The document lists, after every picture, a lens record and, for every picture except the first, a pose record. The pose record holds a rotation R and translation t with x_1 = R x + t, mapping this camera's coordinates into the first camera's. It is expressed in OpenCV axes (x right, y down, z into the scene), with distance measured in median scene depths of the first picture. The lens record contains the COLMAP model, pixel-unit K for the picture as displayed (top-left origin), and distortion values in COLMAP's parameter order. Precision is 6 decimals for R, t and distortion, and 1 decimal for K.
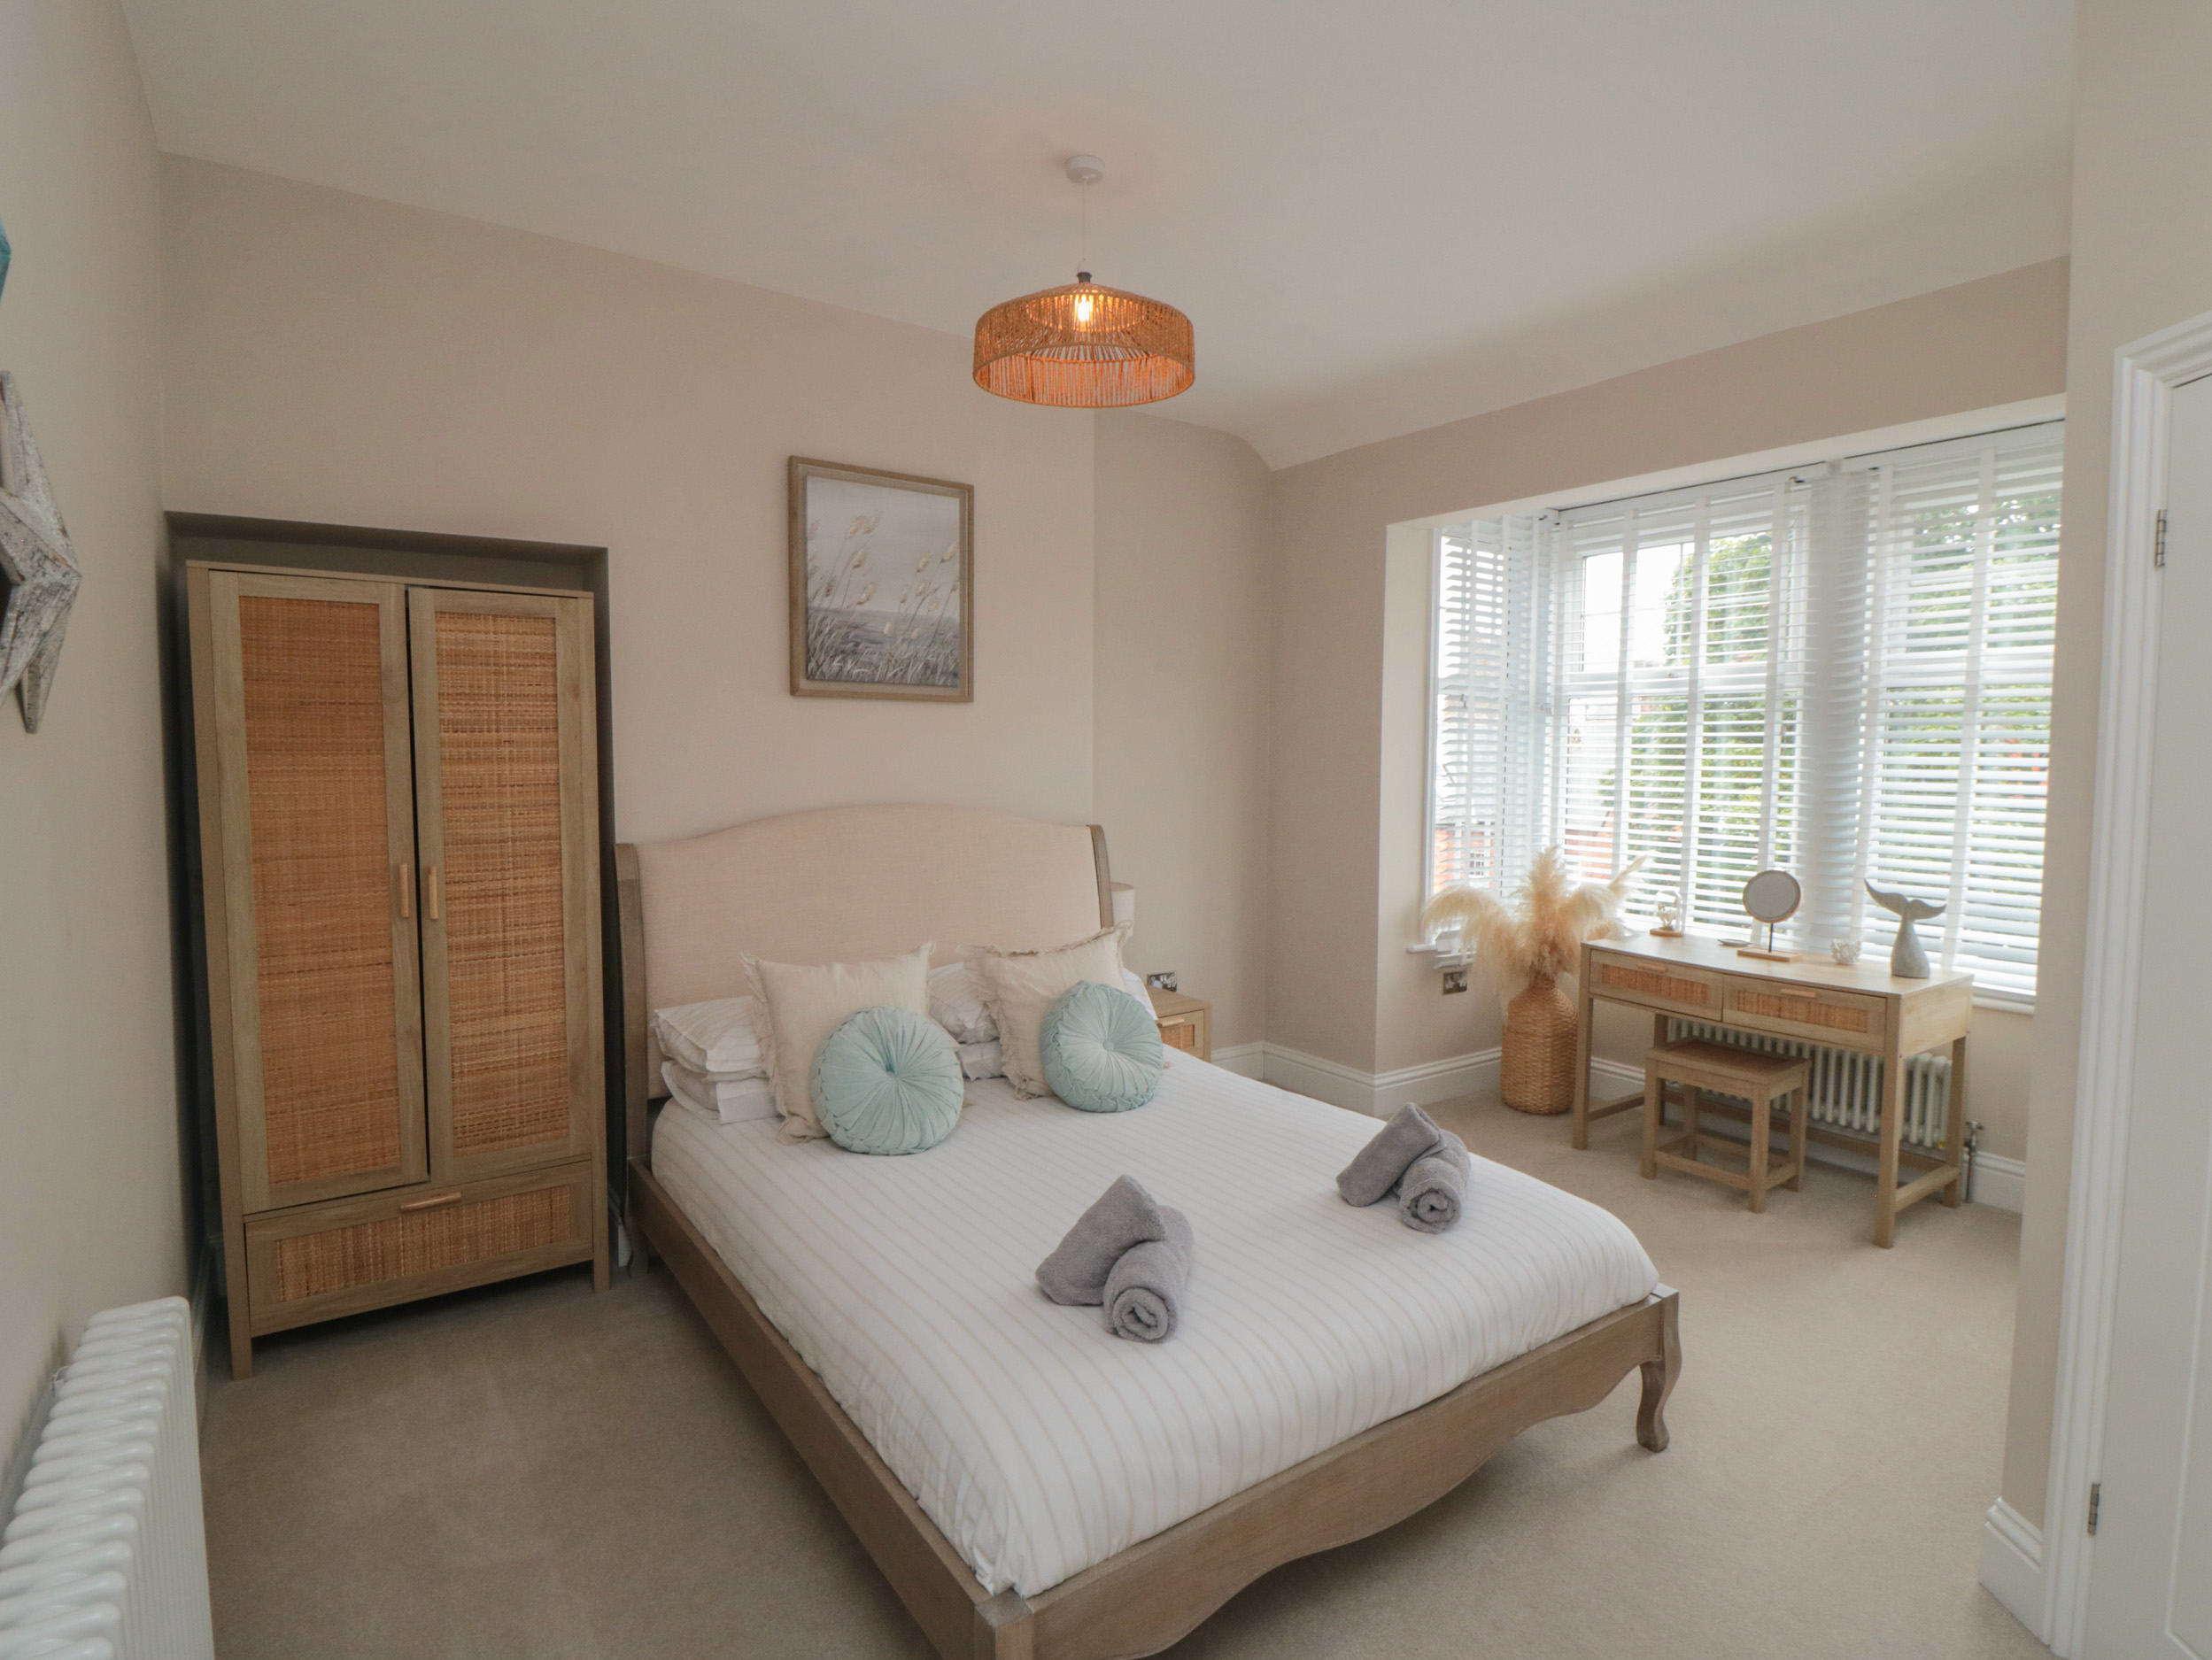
lens RADIAL K [[1186.6, 0, 1107.3], [0, 1186.6, 823.2], [0, 0, 1]] dist [0.003887, -0.011369]
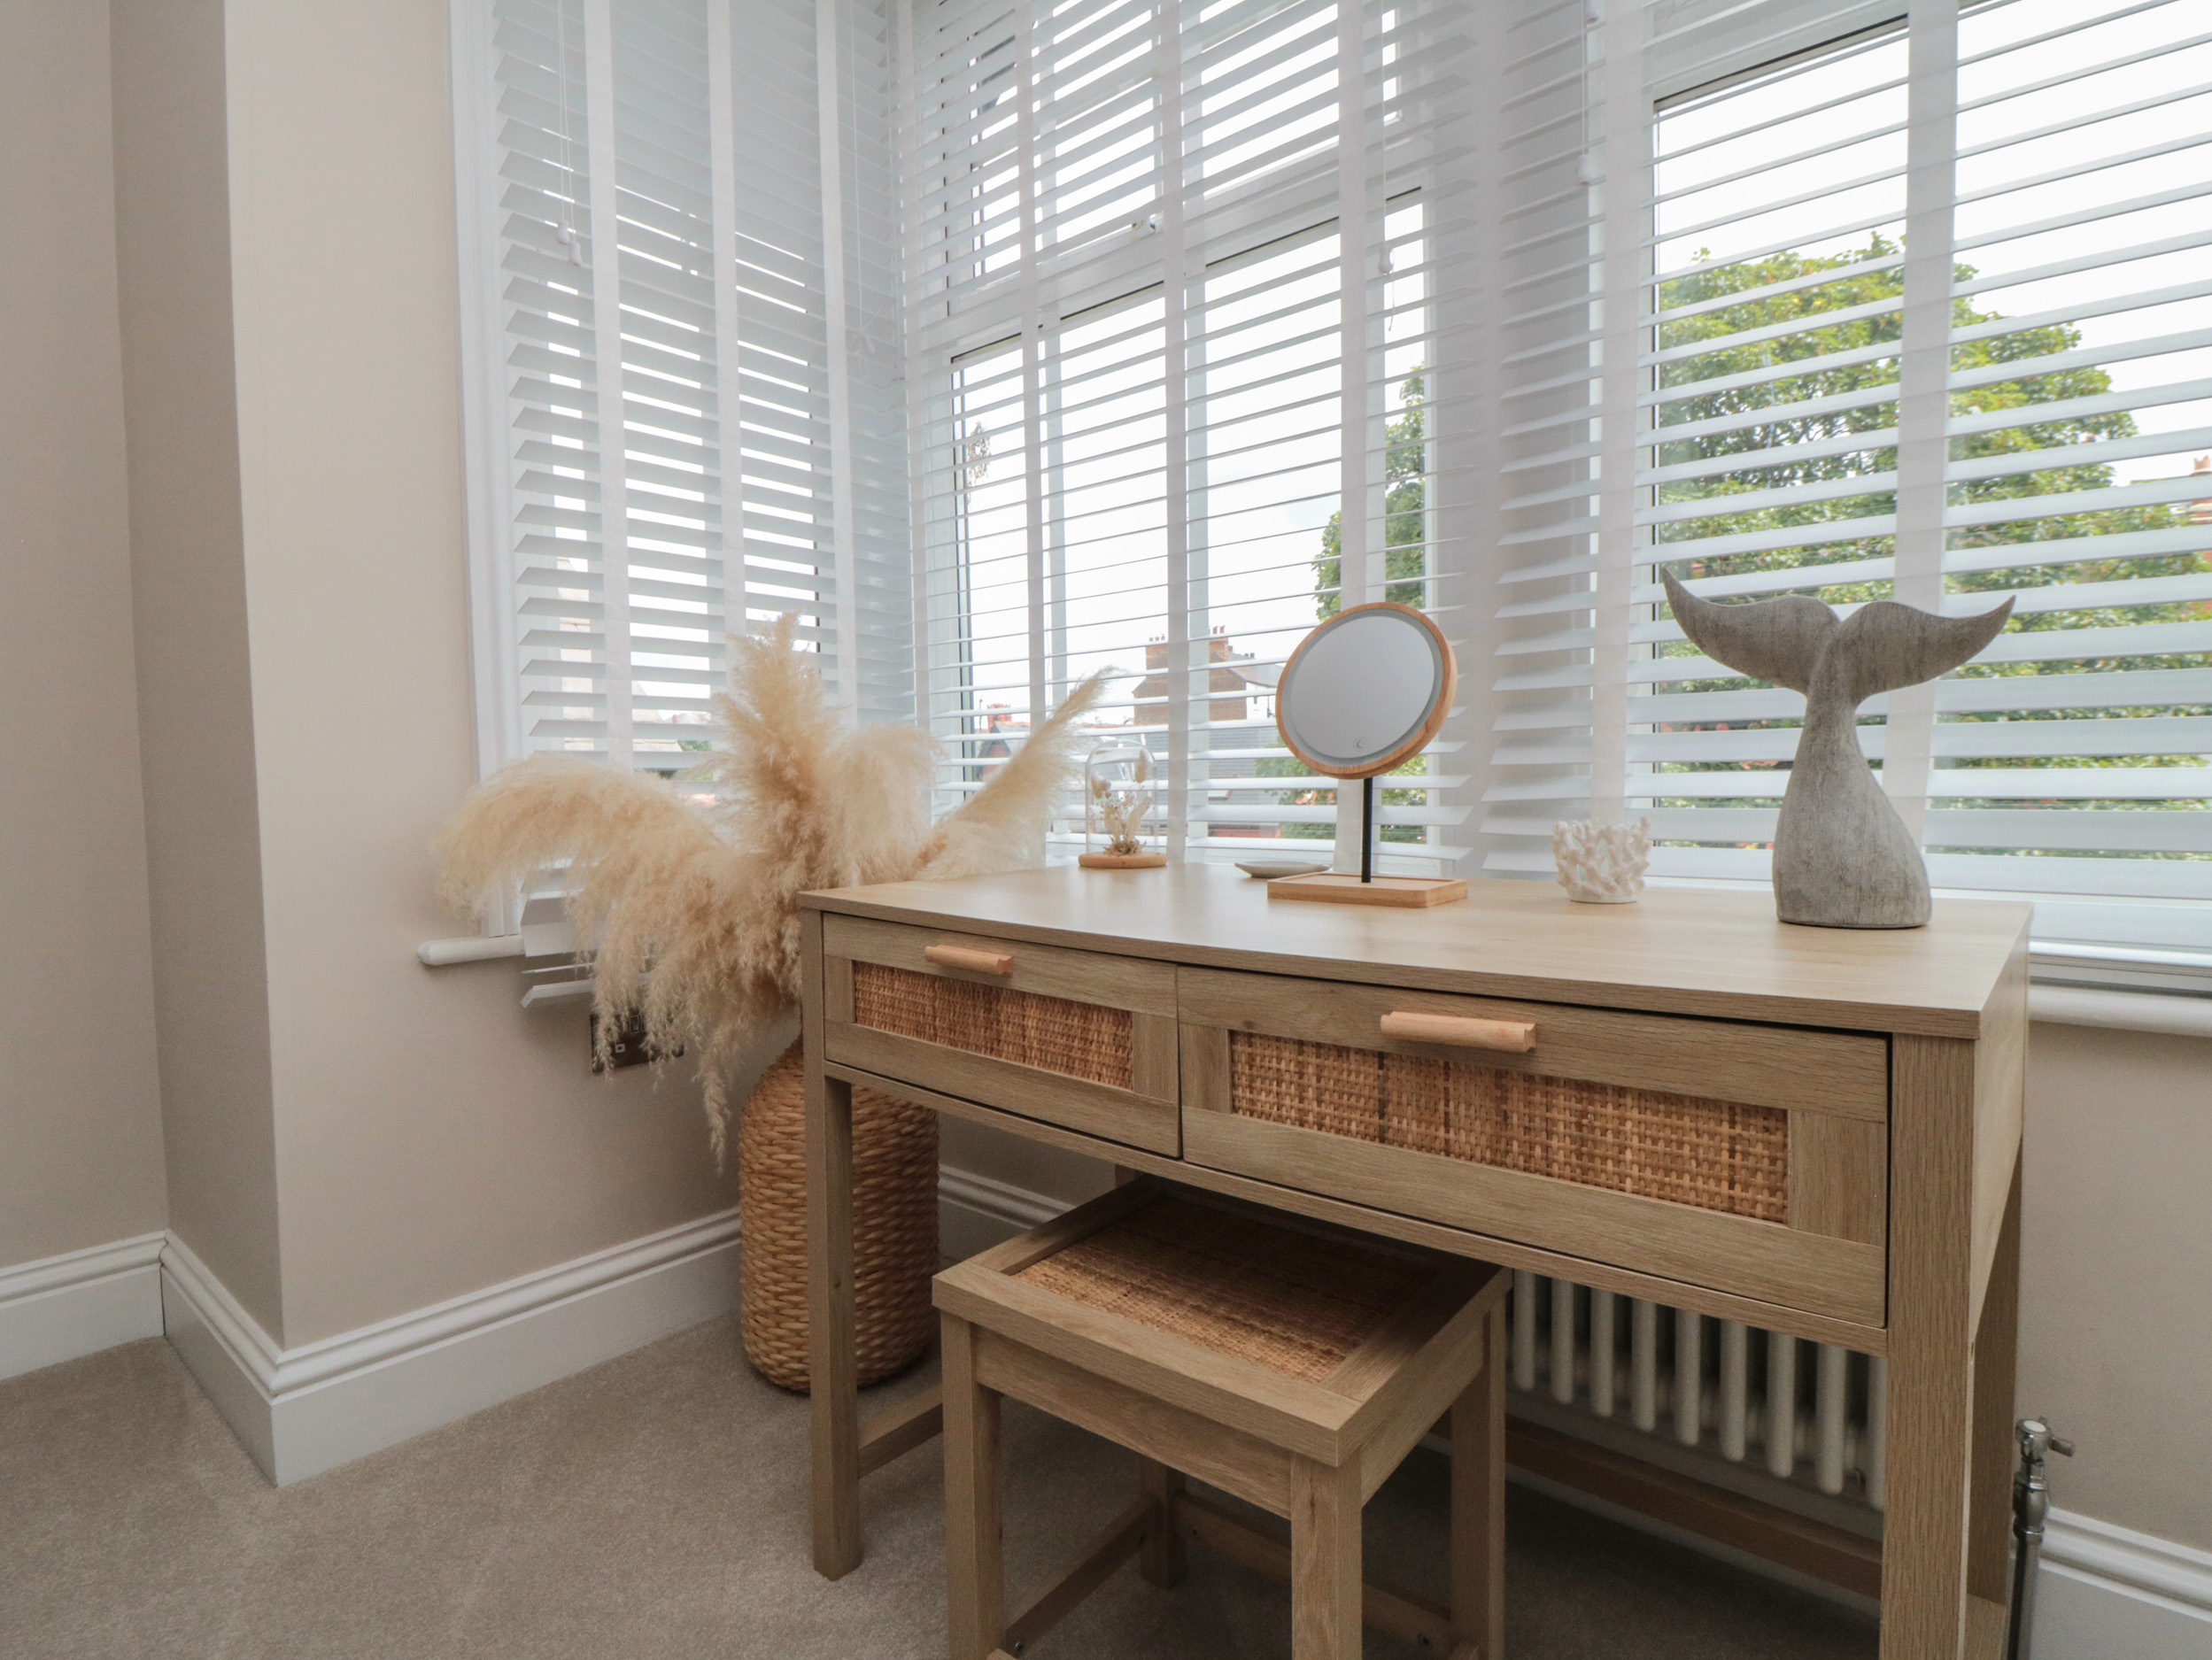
lens RADIAL K [[1186.6, 0, 1108.0], [0, 1186.6, 833.9], [0, 0, 1]] dist [0.003887, -0.011369]
pose [[0.971047, -0.039783, 0.235554, 0.441416], [0.042576, 0.999070, -0.006783, 0.099588], [-0.235065, 0.016616, 0.971838, 0.753153]]
